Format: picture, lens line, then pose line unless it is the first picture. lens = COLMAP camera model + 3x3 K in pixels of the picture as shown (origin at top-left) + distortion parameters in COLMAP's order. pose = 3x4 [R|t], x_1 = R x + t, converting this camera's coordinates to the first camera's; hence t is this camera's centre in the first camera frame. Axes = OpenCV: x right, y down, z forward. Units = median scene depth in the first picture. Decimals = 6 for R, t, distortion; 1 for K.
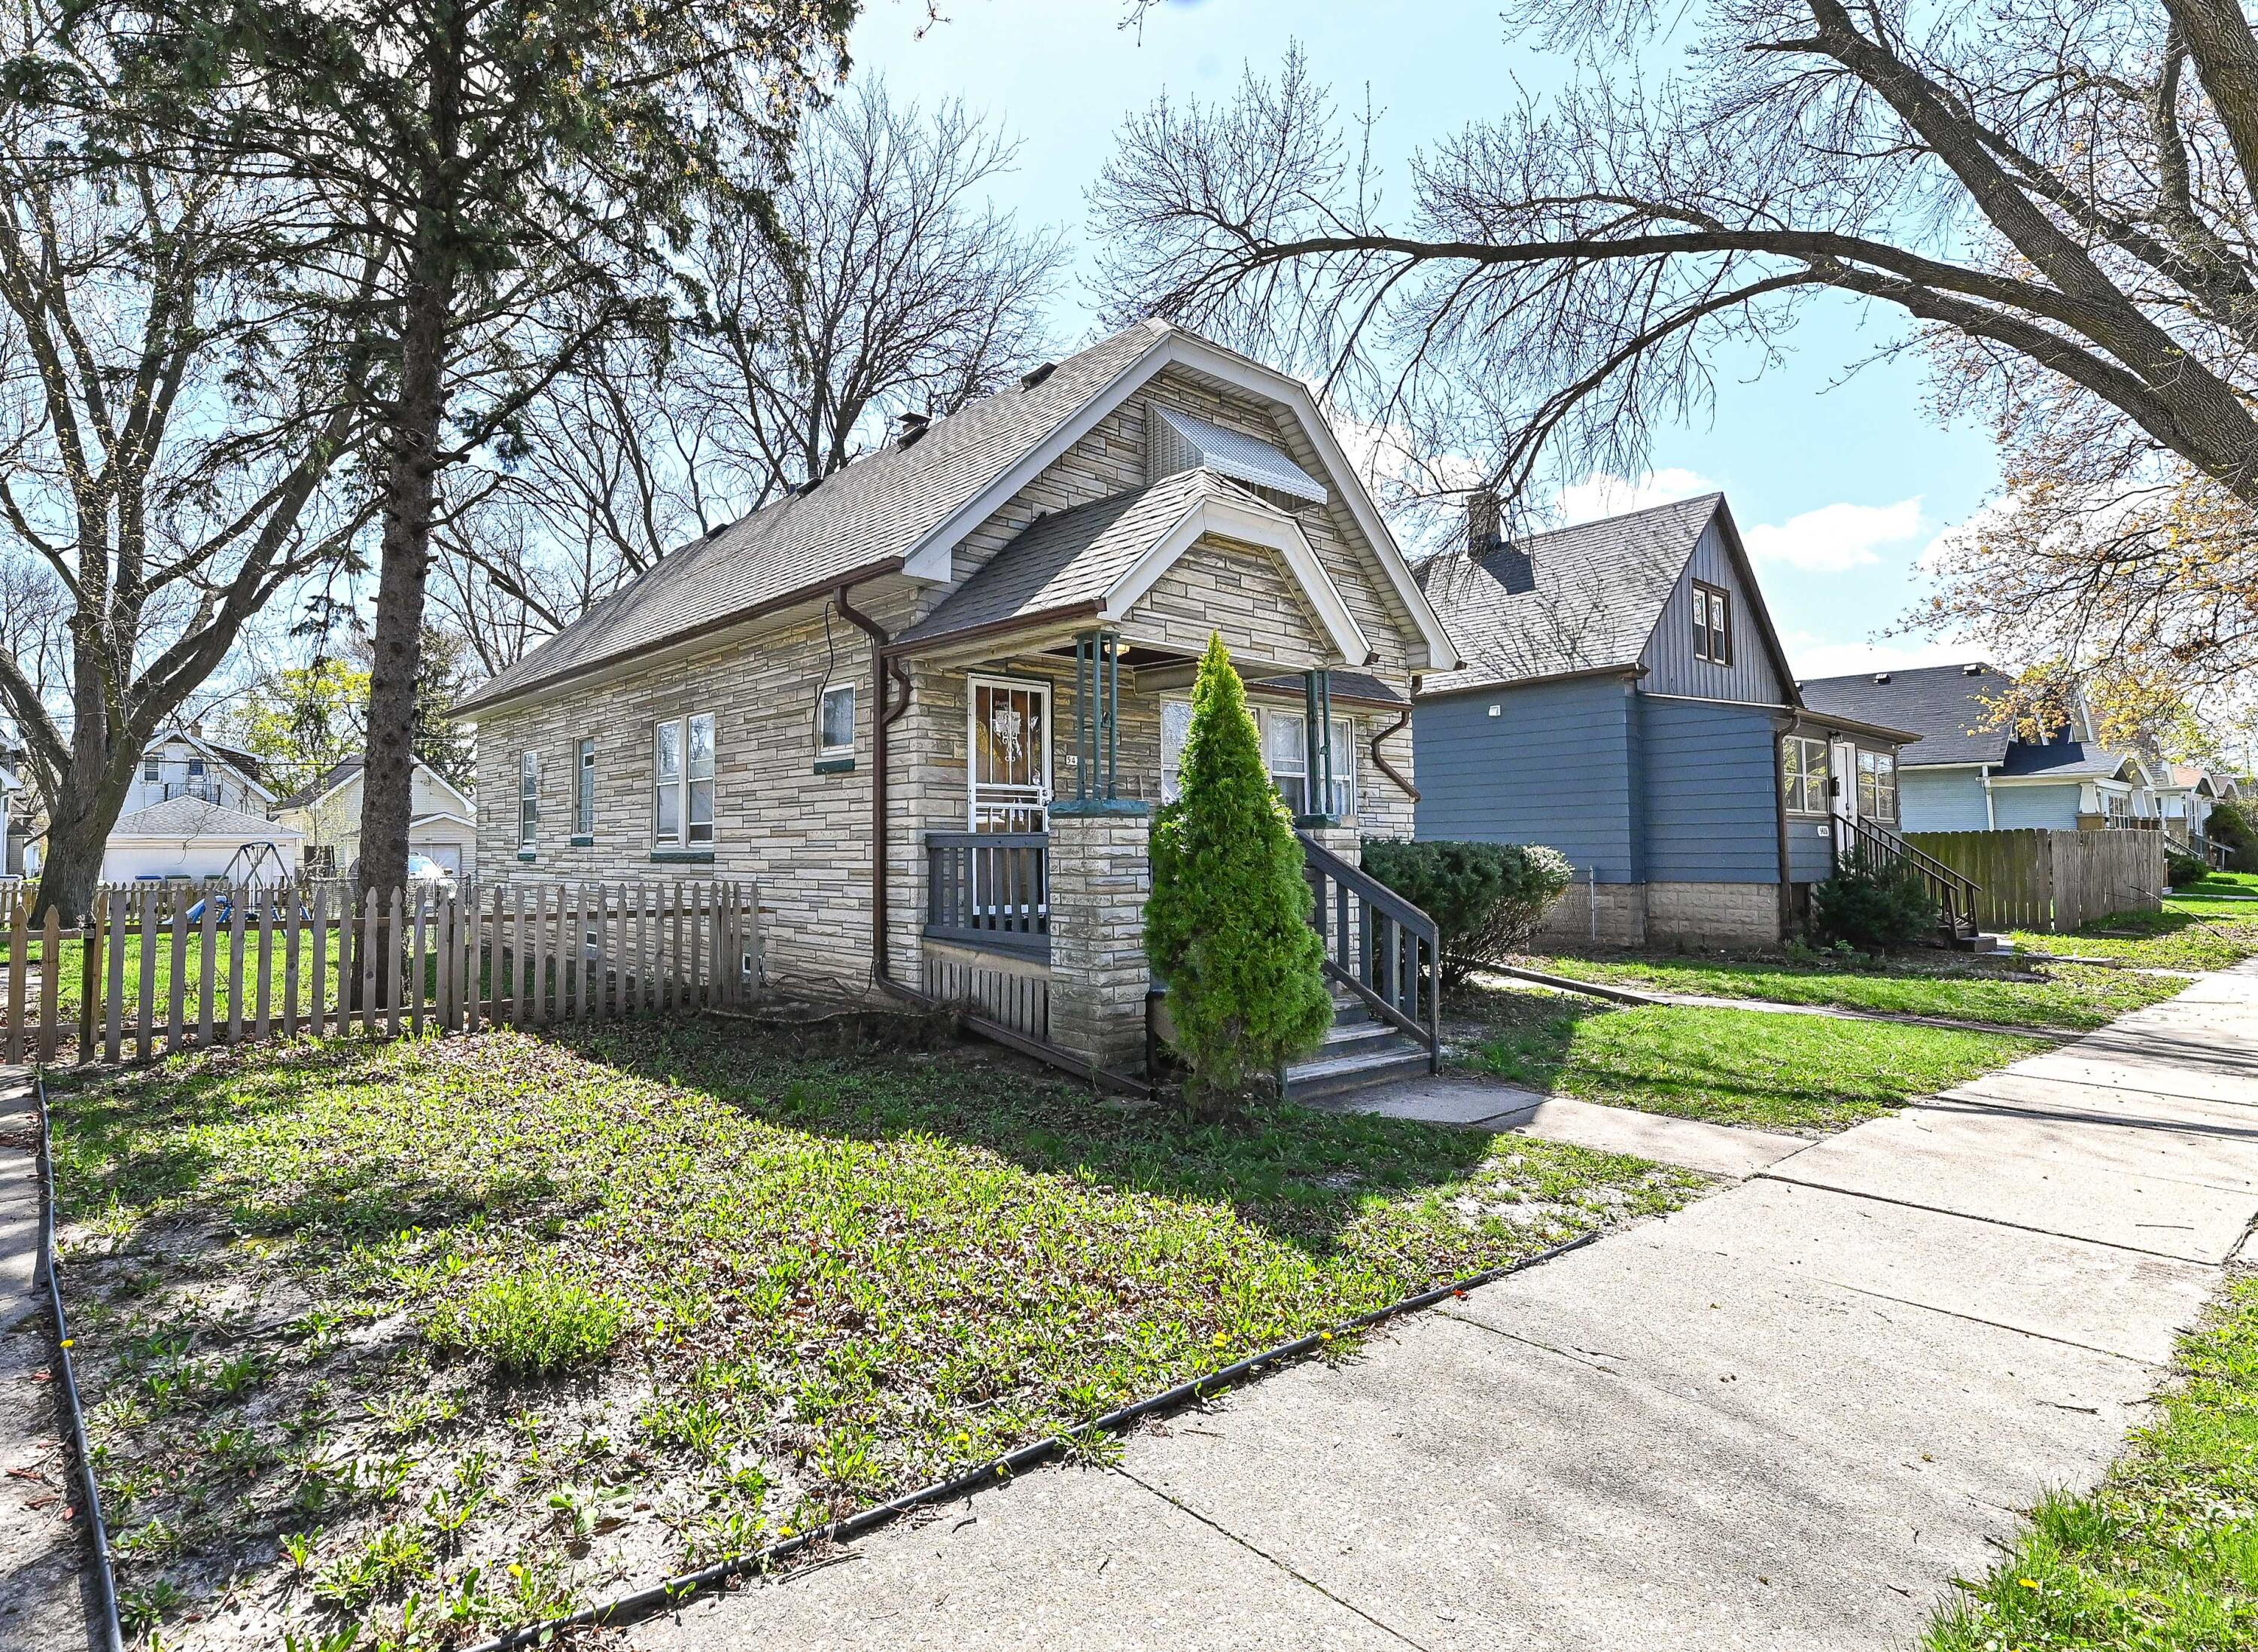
lens RADIAL K [[1161.9, 0, 868.2], [0, 1161.9, 819.6], [0, 0, 1]] dist [0.002182, 0.000468]
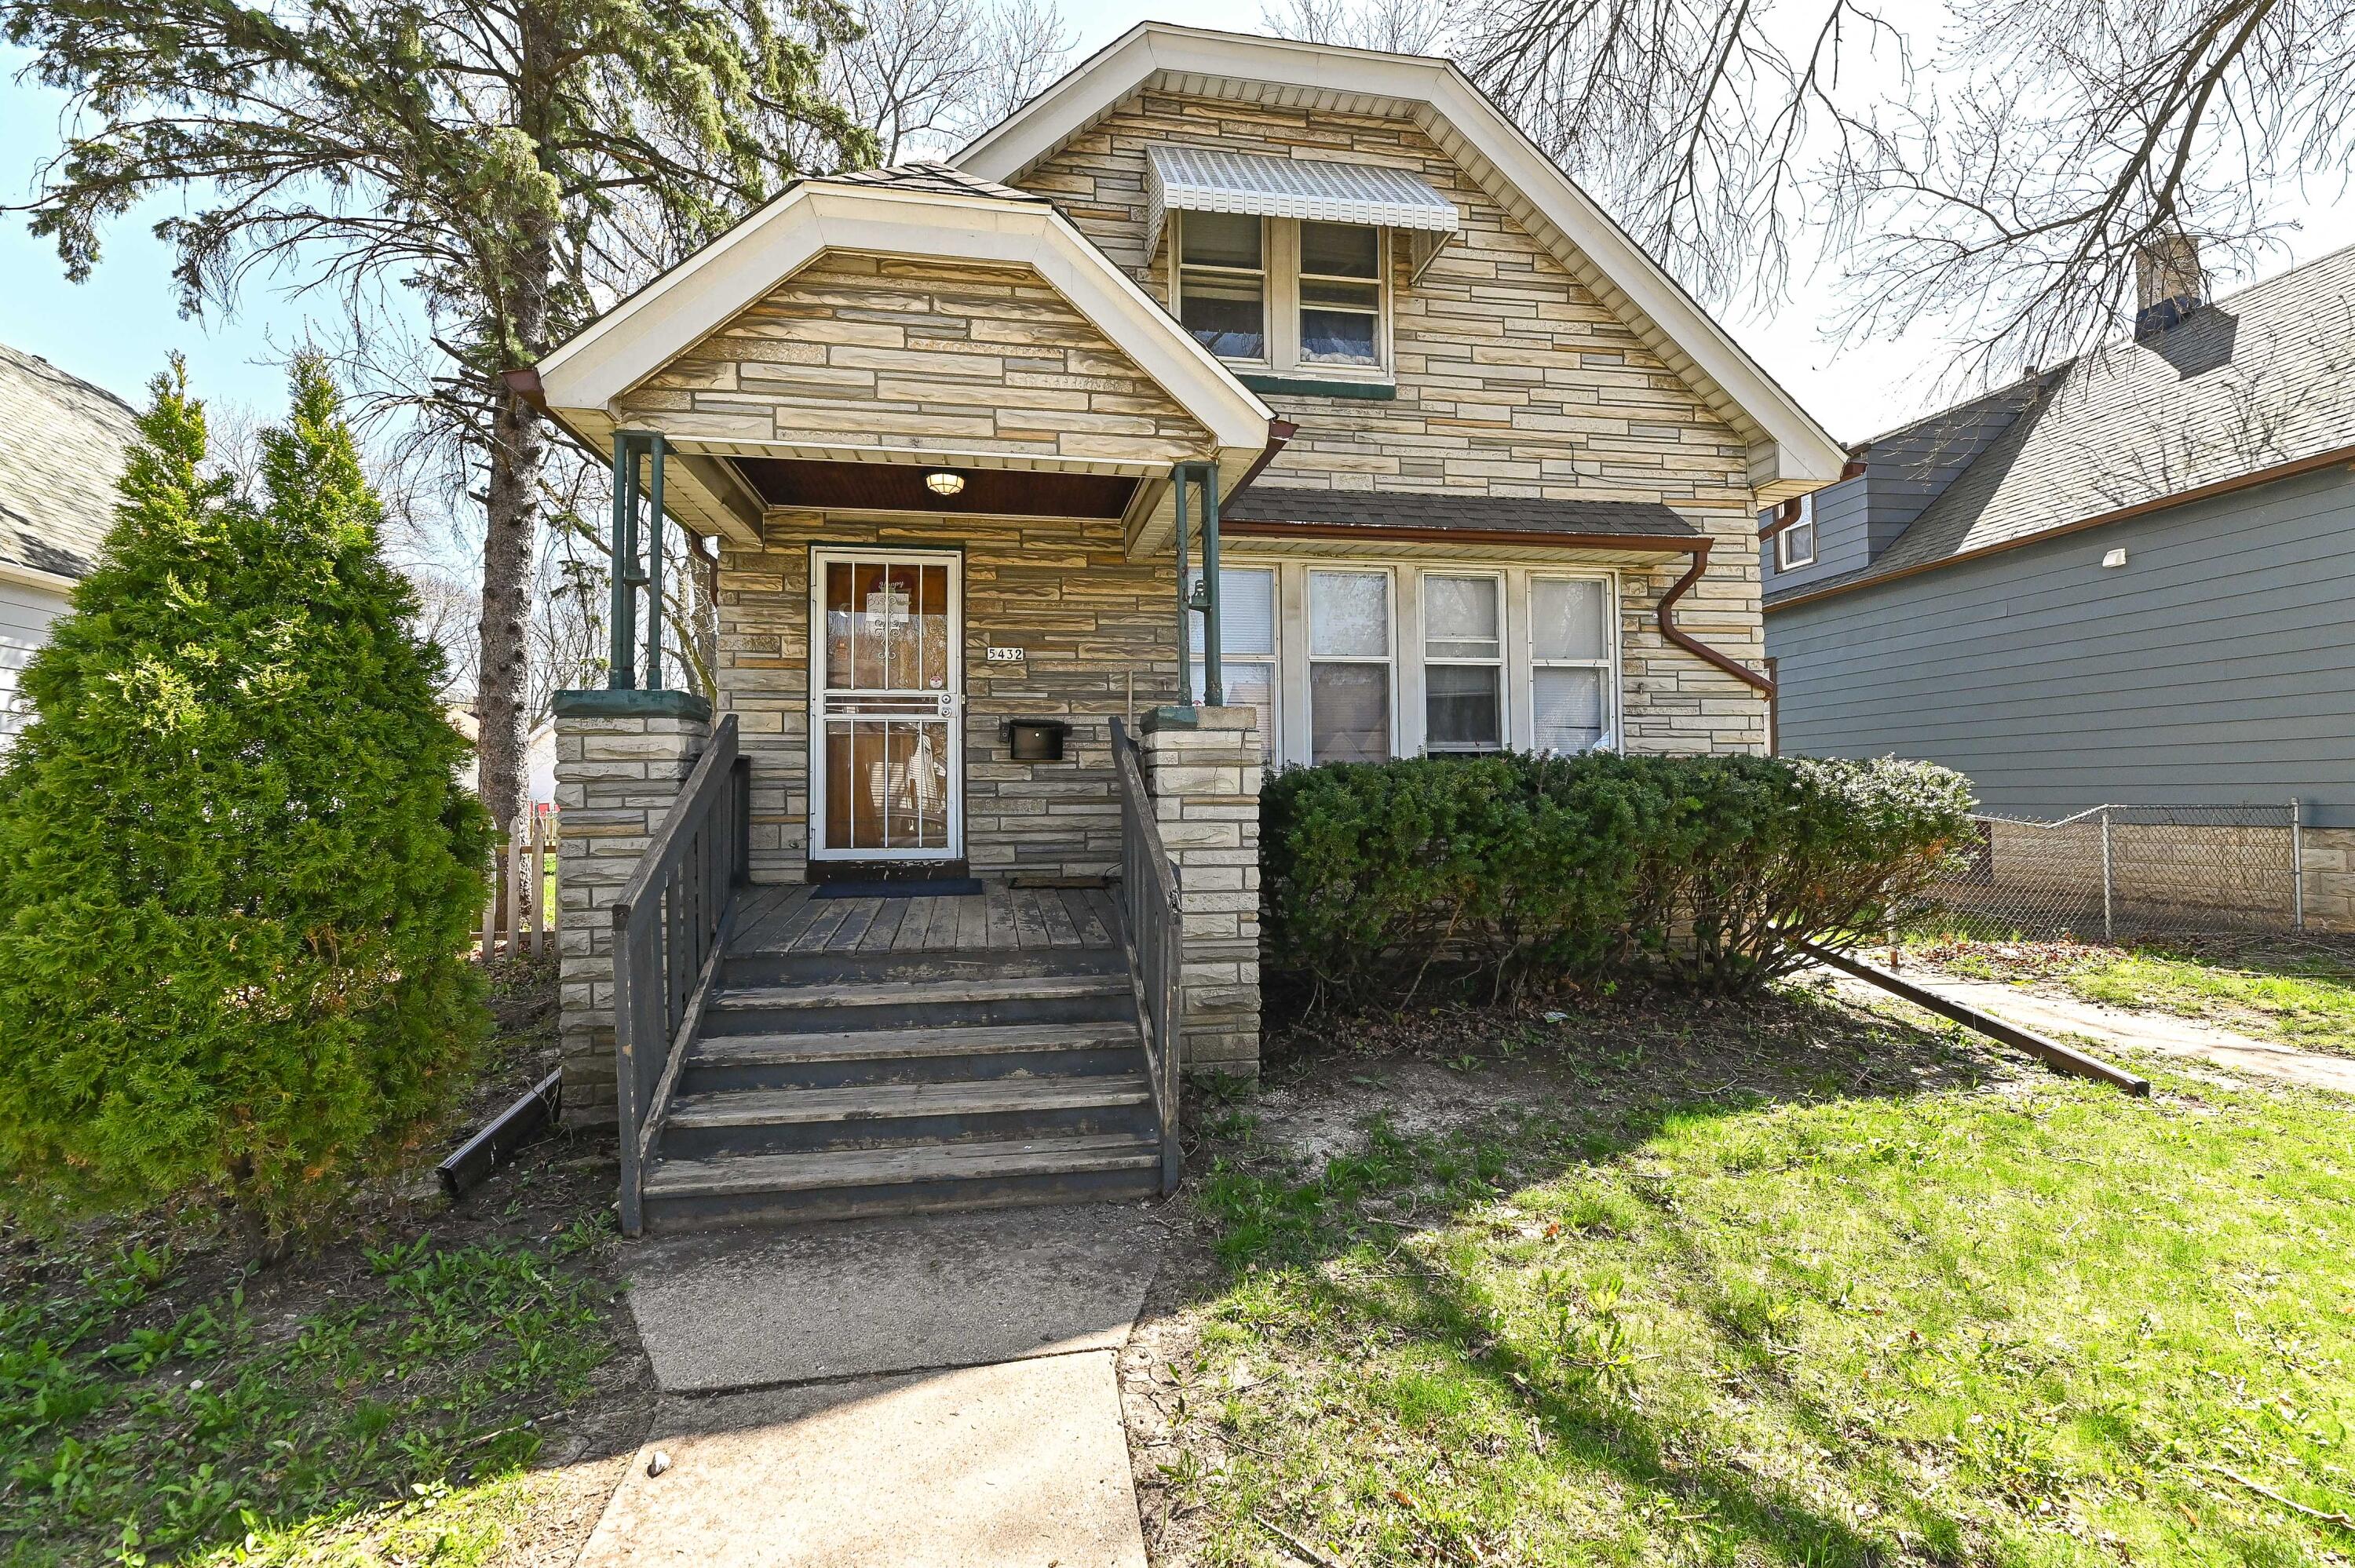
lens RADIAL K [[948.9, 0, 1177.5], [0, 948.9, 784.0], [0, 0, 1]] dist [0.001715, -0.003050]
pose [[0.889540, -0.008516, -0.456779, 0.437520], [0.018033, 0.999702, 0.016481, 0.018753], [0.456502, -0.022897, 0.889428, 0.407549]]
